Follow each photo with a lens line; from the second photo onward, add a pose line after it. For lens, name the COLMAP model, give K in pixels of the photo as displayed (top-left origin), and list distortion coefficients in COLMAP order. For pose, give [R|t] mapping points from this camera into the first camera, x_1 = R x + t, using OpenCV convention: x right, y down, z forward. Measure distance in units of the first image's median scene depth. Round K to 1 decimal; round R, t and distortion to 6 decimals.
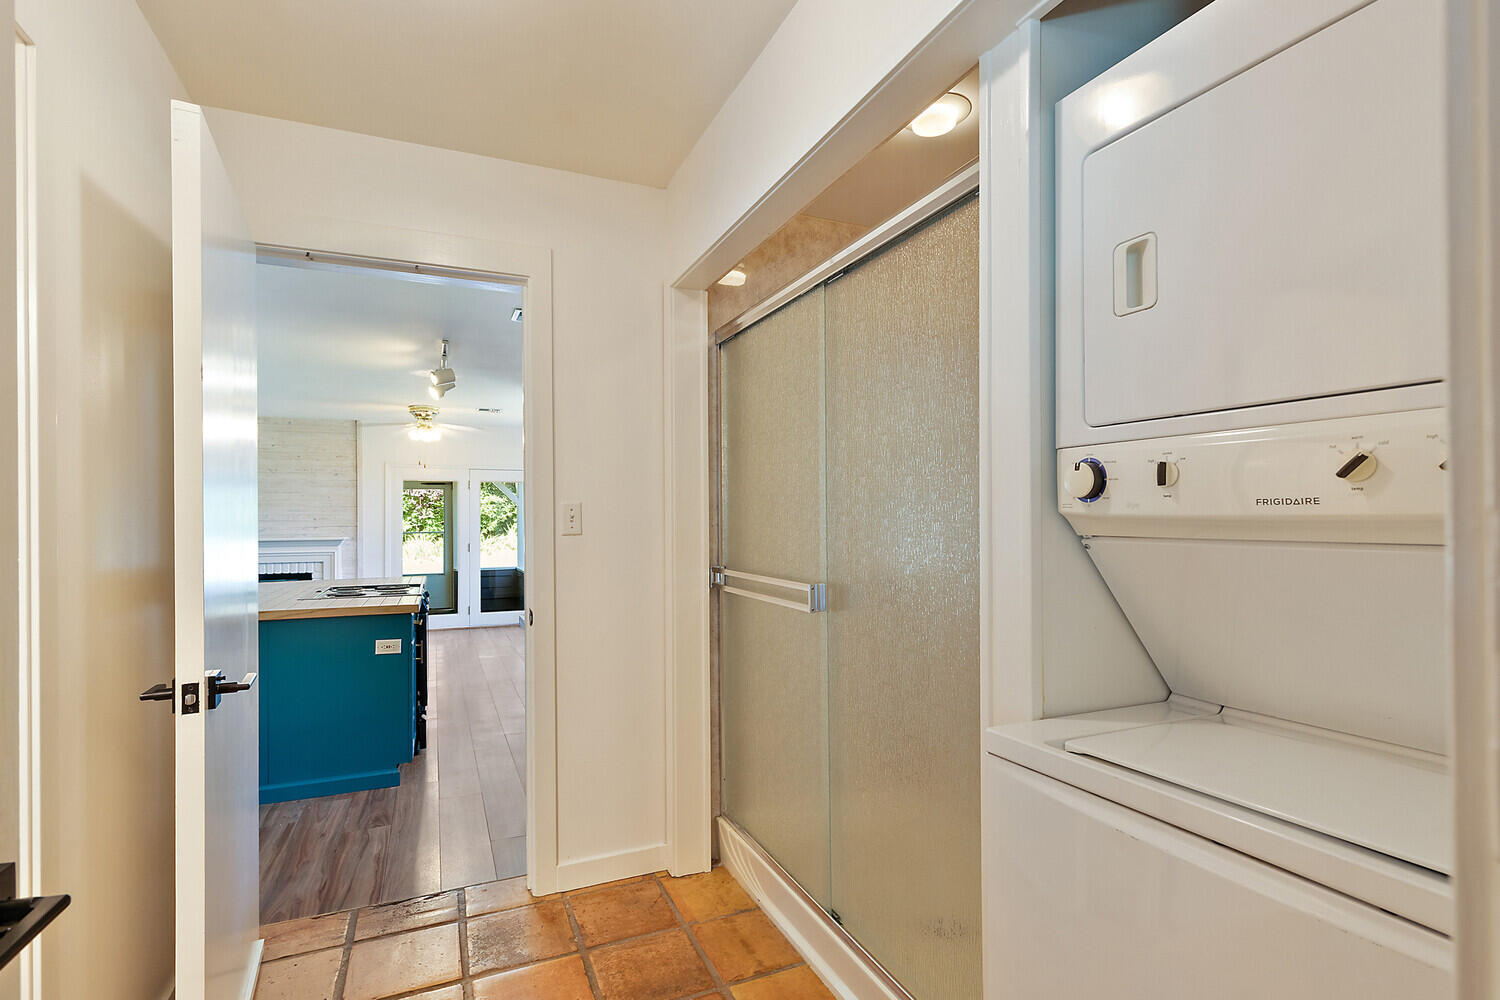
lens RADIAL K [[708.9, 0, 747.3], [0, 708.9, 507.5], [0, 0, 1]] dist [0.003995, 0.000403]
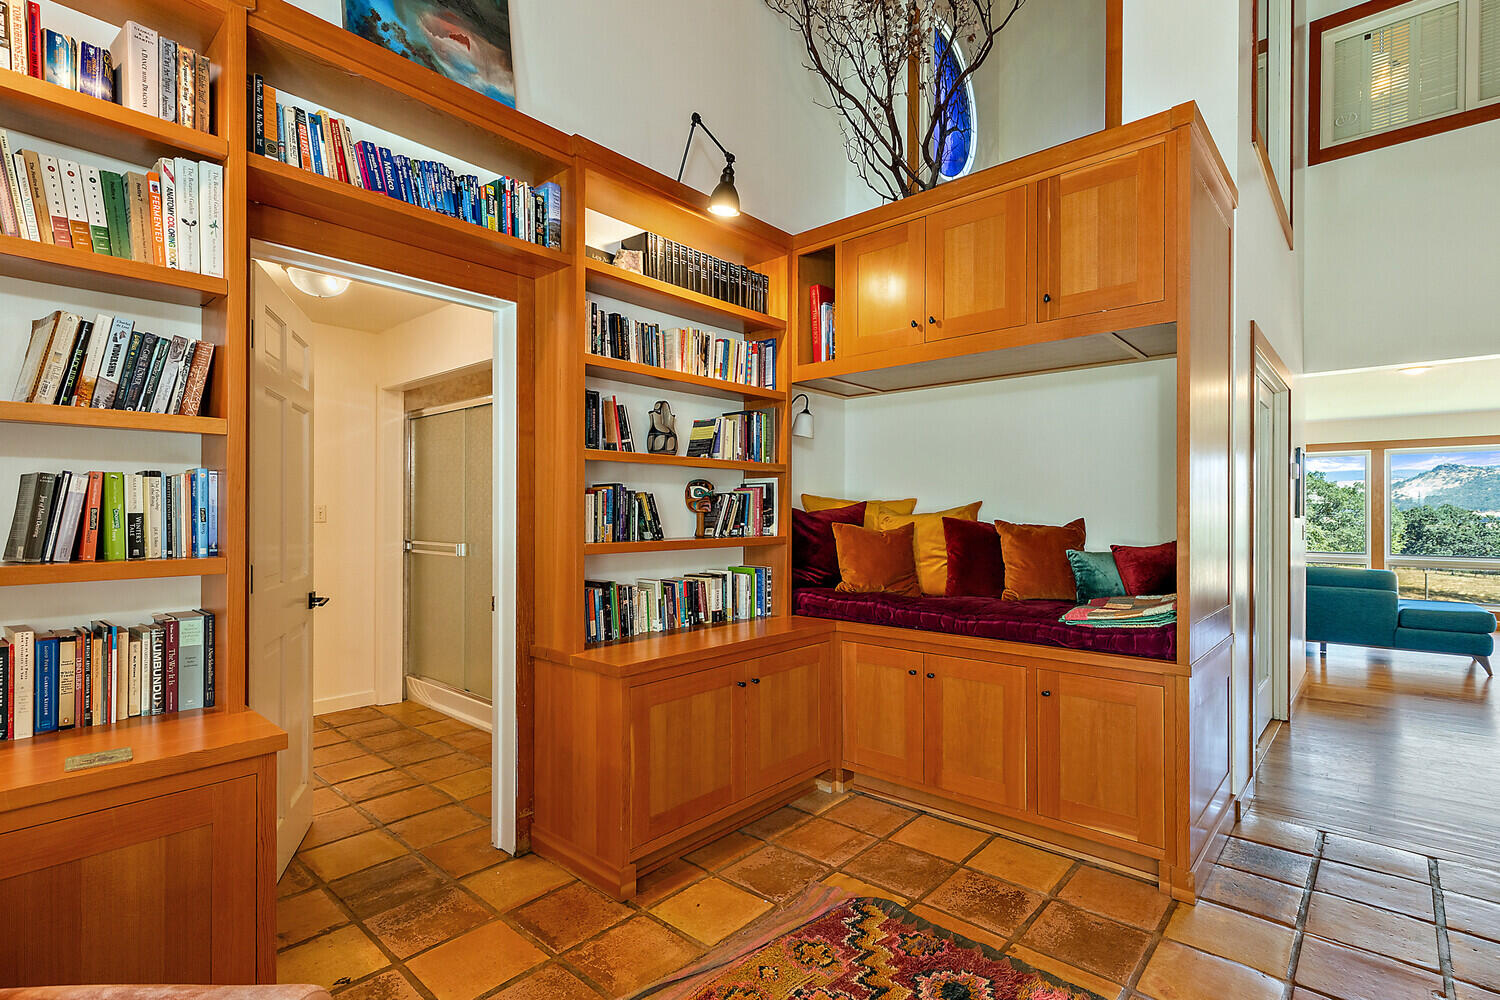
lens RADIAL K [[708.9, 0, 747.3], [0, 708.9, 507.5], [0, 0, 1]] dist [0.003995, 0.000403]
pose [[0.912619, 0.011641, 0.408645, 0.008378], [-0.015442, 0.999863, 0.006004, -0.028137], [-0.408519, -0.011790, 0.912674, -1.097456]]
